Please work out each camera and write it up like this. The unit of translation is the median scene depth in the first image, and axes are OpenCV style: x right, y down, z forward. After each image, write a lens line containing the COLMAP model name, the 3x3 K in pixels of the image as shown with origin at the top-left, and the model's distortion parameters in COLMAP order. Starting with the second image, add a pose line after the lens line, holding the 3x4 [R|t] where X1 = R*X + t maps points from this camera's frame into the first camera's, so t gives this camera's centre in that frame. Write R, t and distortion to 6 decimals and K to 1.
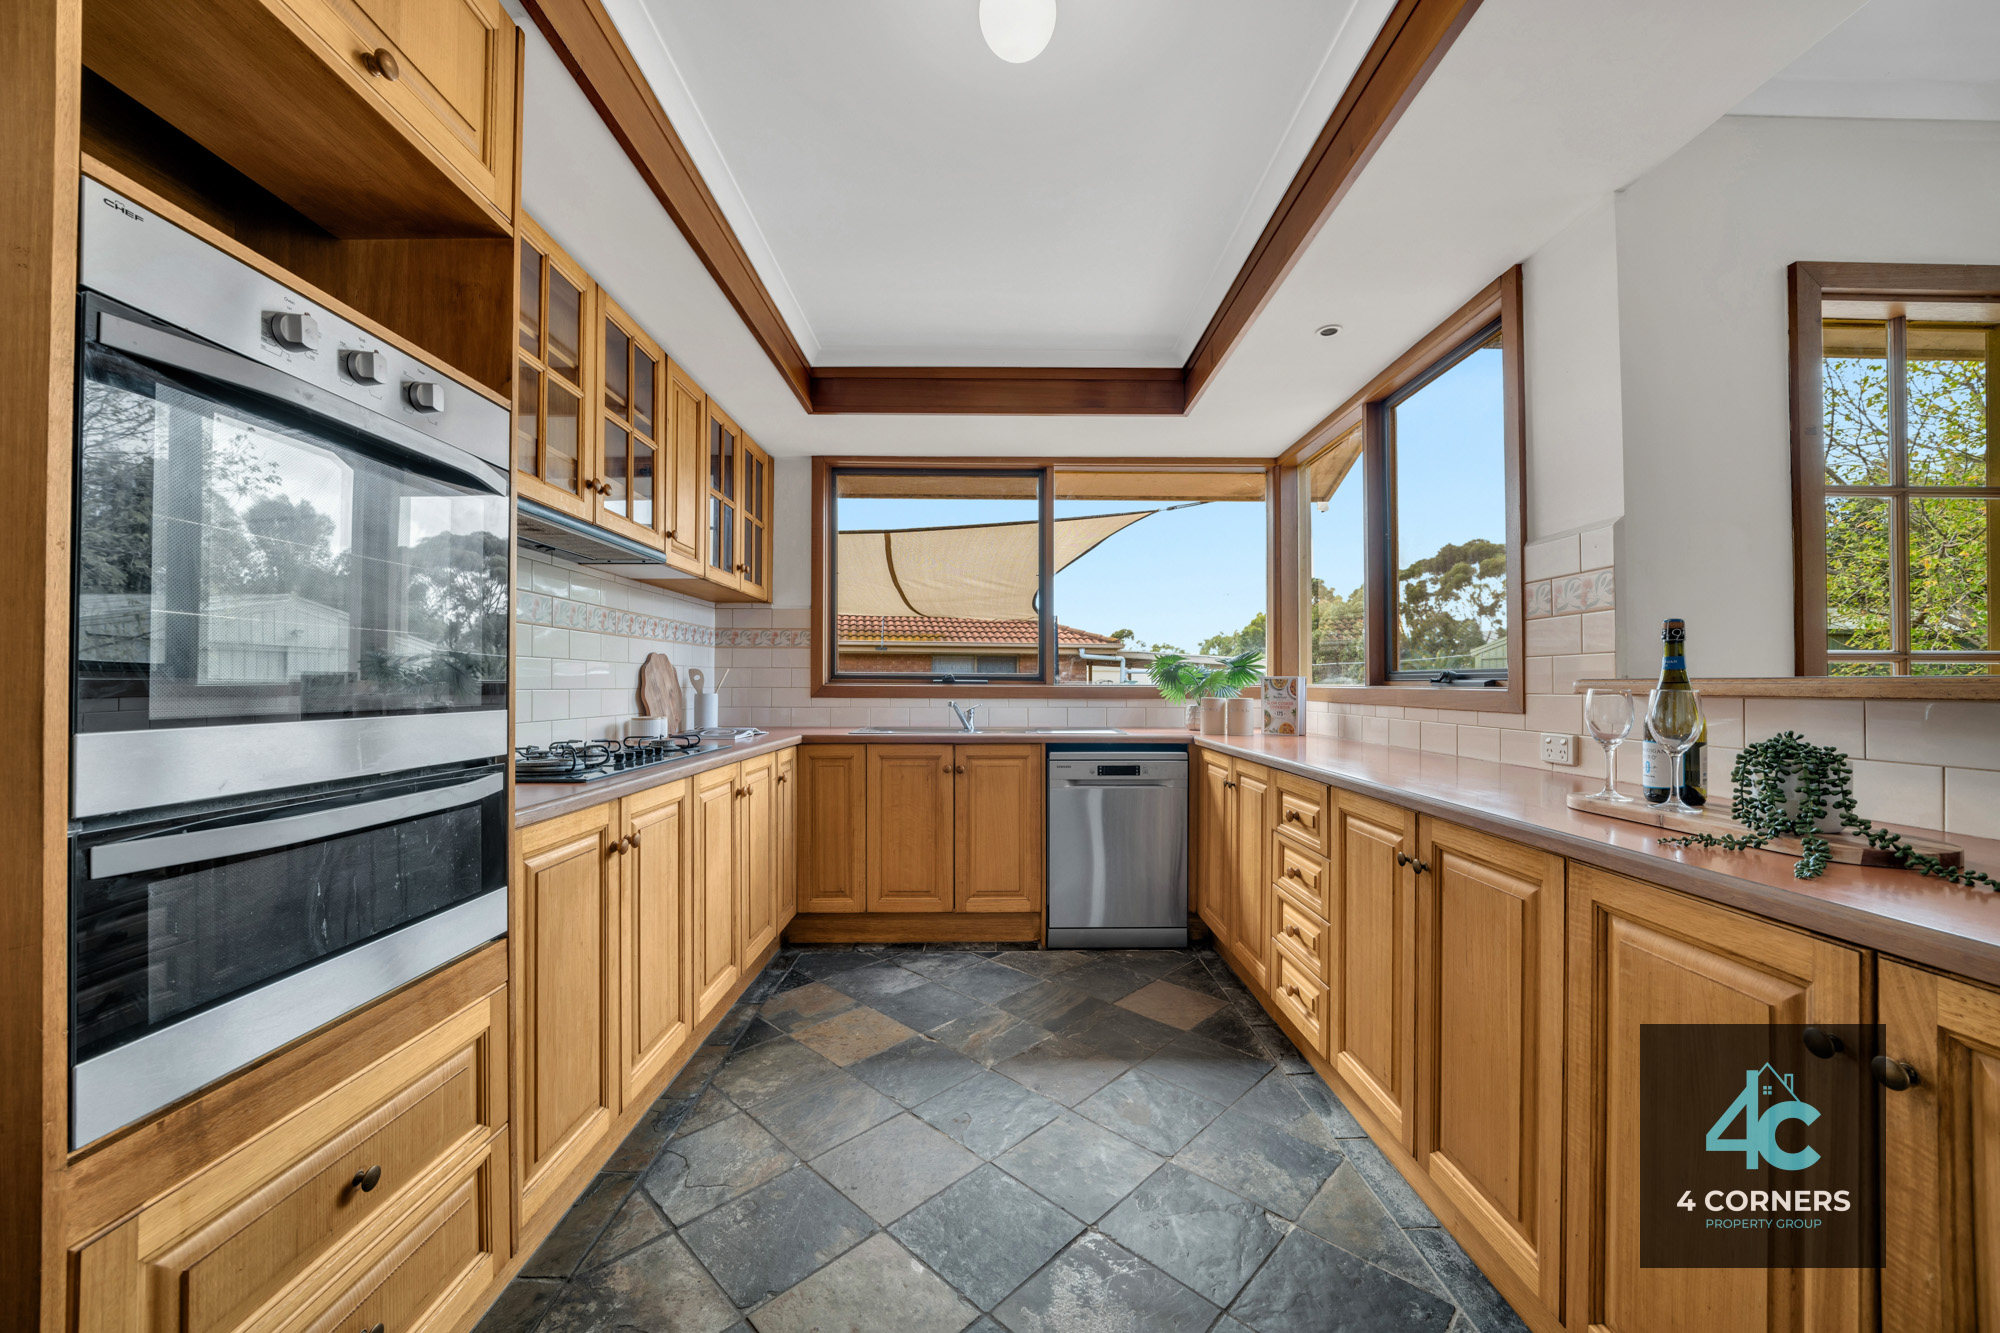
lens RADIAL K [[728.6, 0, 990.8], [0, 728.6, 676.3], [0, 0, 1]] dist [-0.039161, 0.005038]
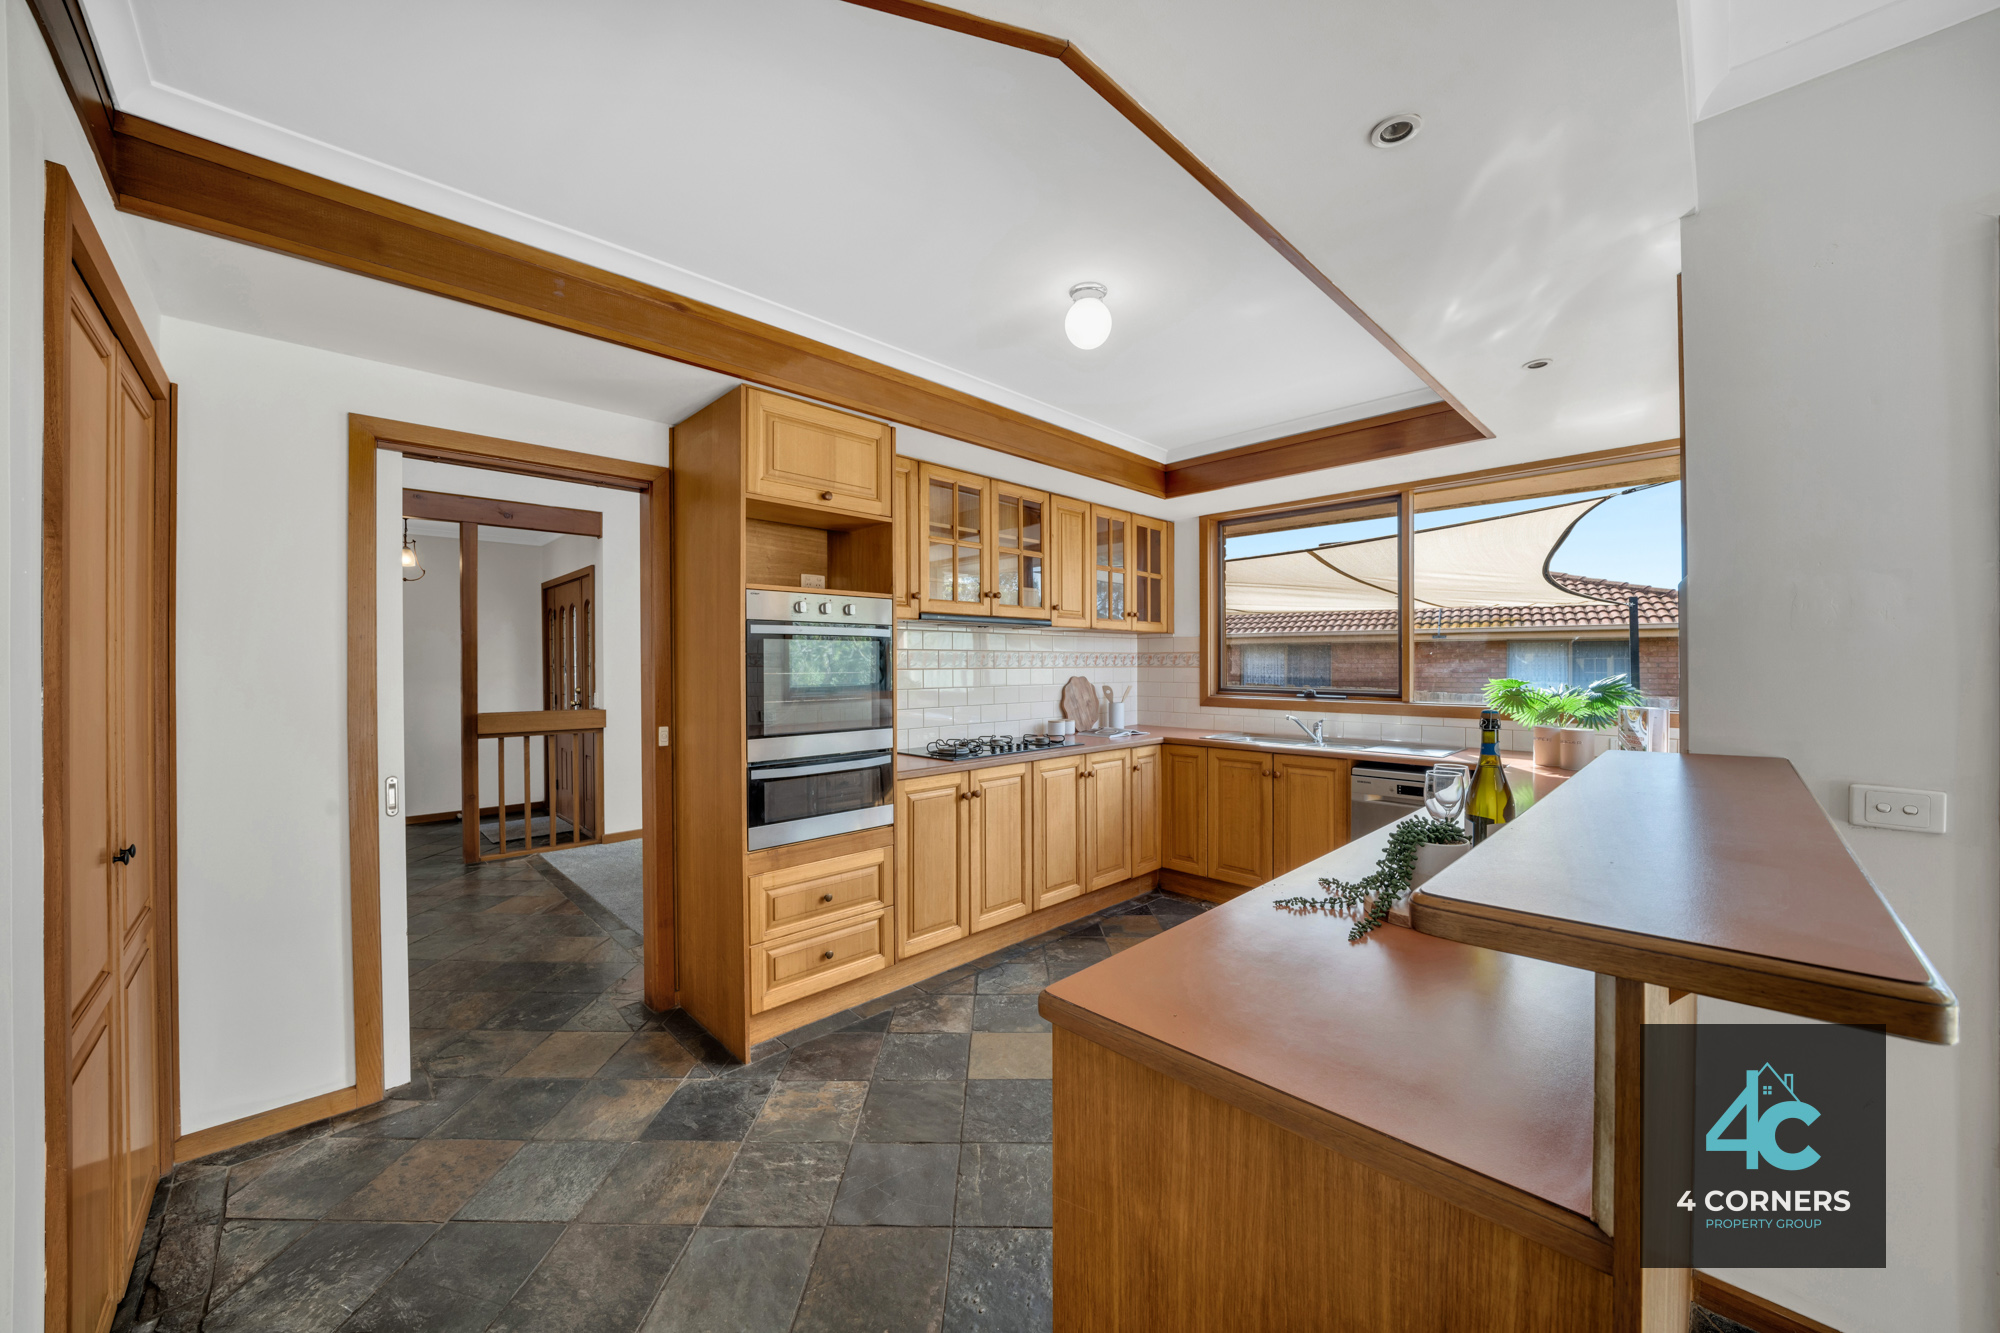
lens RADIAL K [[702.6, 0, 999.1], [0, 702.6, 674.6], [0, 0, 1]] dist [-0.020496, -0.000026]
pose [[0.693972, 0.004788, -0.719986, 0.580963], [0.013153, 0.999727, 0.019327, -0.080919], [0.719881, -0.022882, 0.693720, -0.159599]]
